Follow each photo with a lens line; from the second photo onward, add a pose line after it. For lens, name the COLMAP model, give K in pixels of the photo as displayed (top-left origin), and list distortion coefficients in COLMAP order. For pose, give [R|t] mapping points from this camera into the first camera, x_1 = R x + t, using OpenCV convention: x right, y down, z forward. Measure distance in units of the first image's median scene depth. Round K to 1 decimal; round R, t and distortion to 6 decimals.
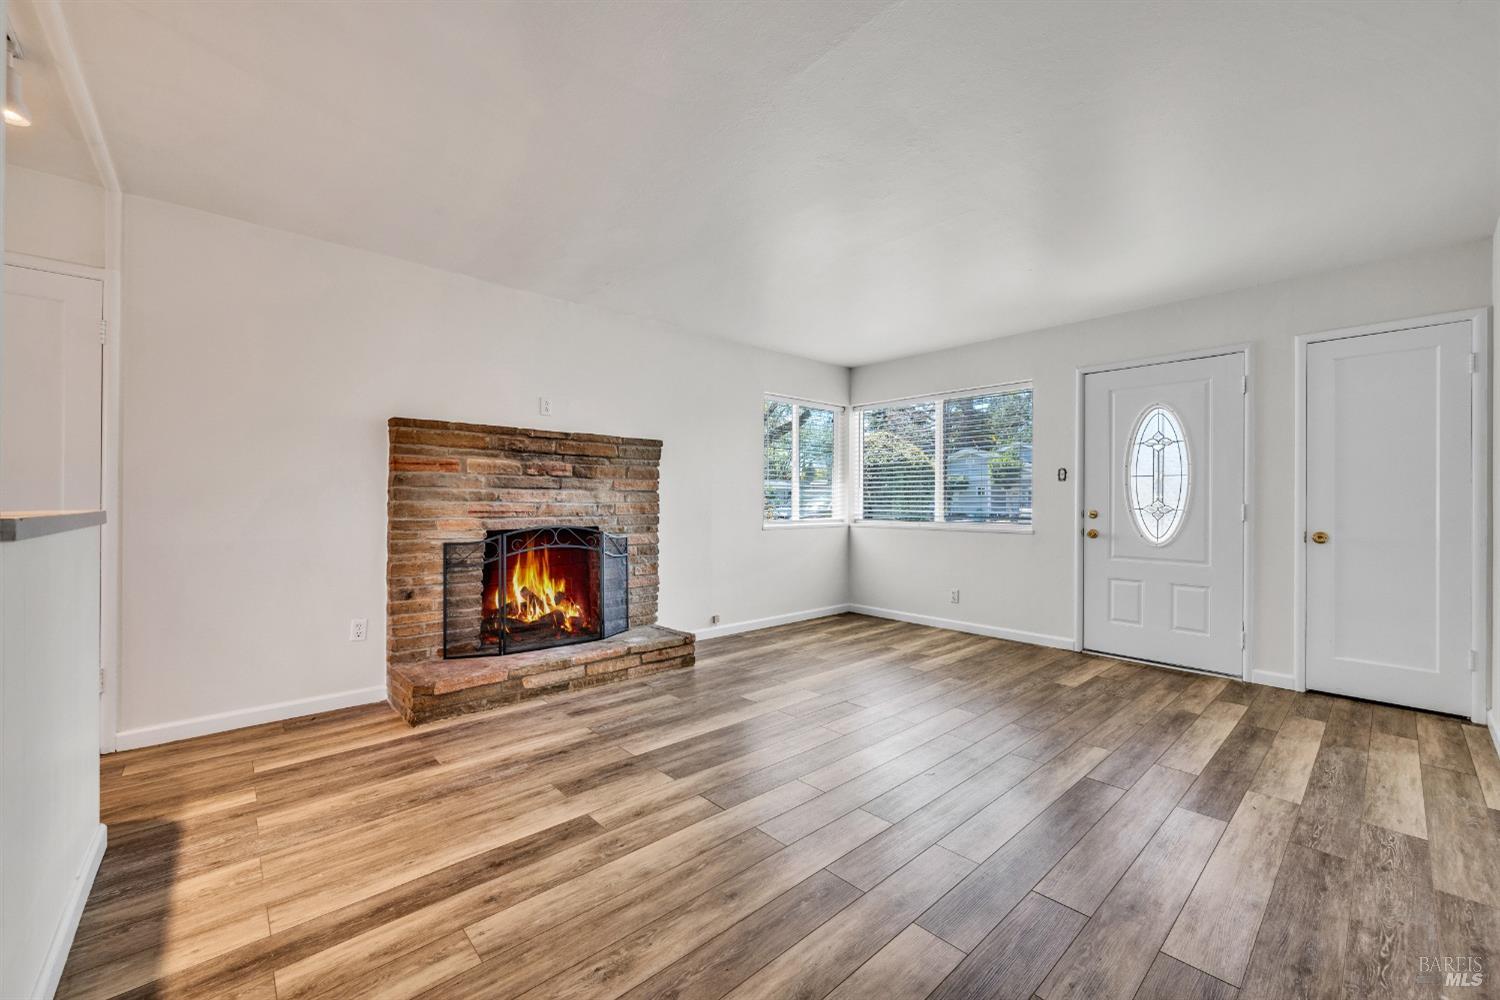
lens RADIAL K [[594.3, 0, 746.1], [0, 594.3, 501.6], [0, 0, 1]] dist [-0.002241, -0.000546]
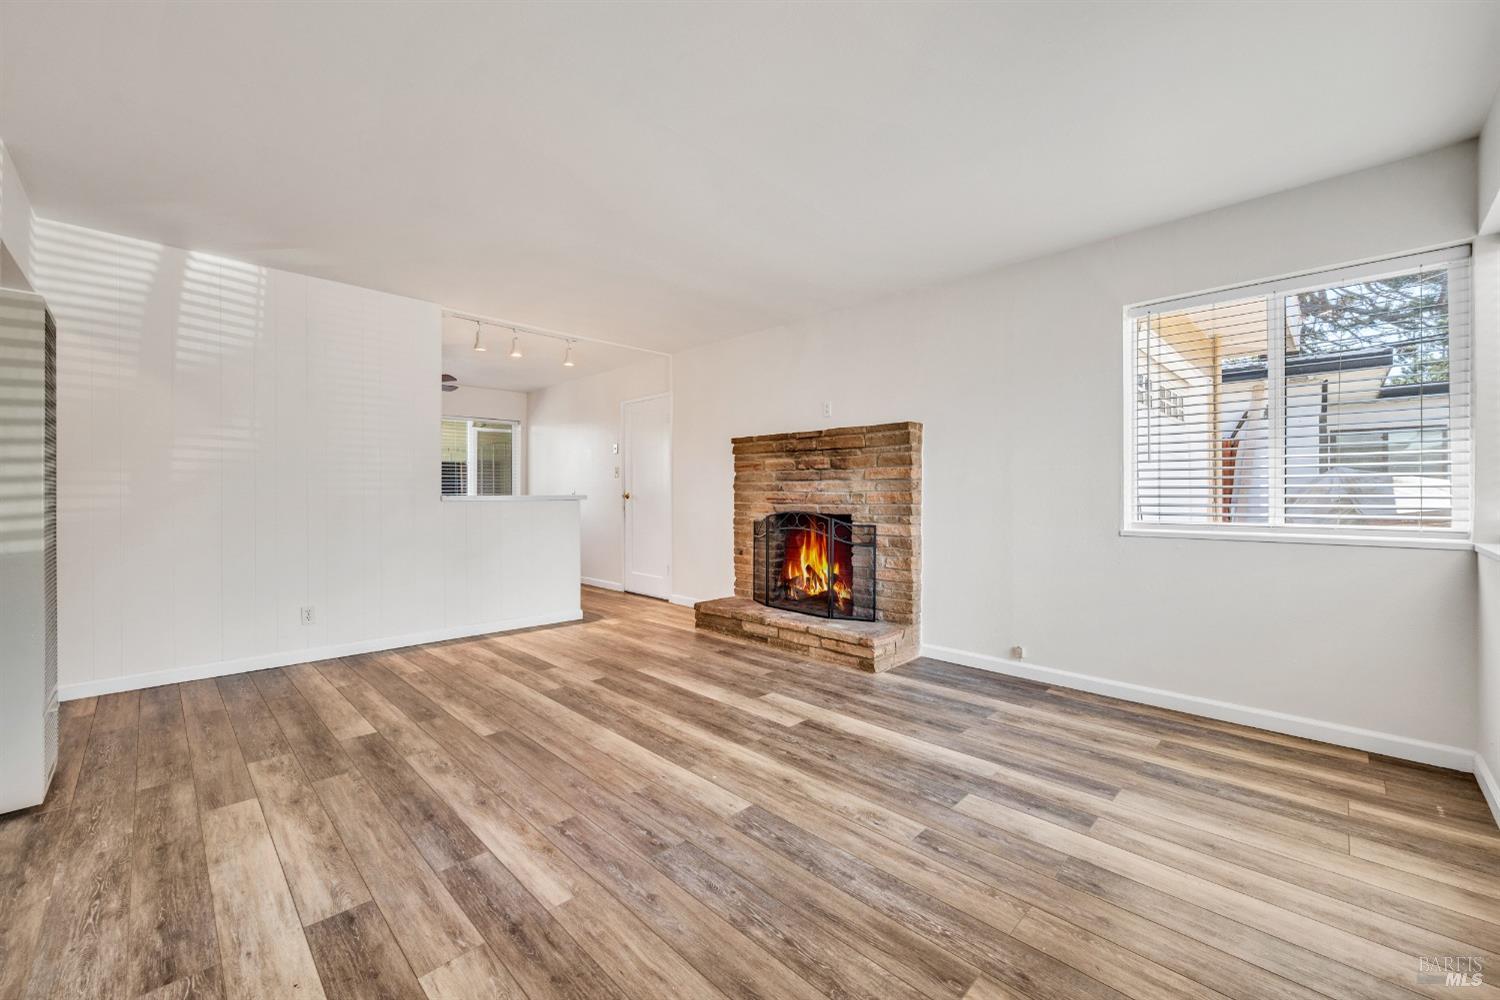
lens RADIAL K [[594.3, 0, 744.7], [0, 594.3, 495.7], [0, 0, 1]] dist [-0.002241, -0.000546]
pose [[0.048341, 0.000362, -0.998831, 0.870714], [0.000969, 0.999999, 0.000409, 0.009081], [0.998830, -0.000988, 0.048341, 0.838385]]
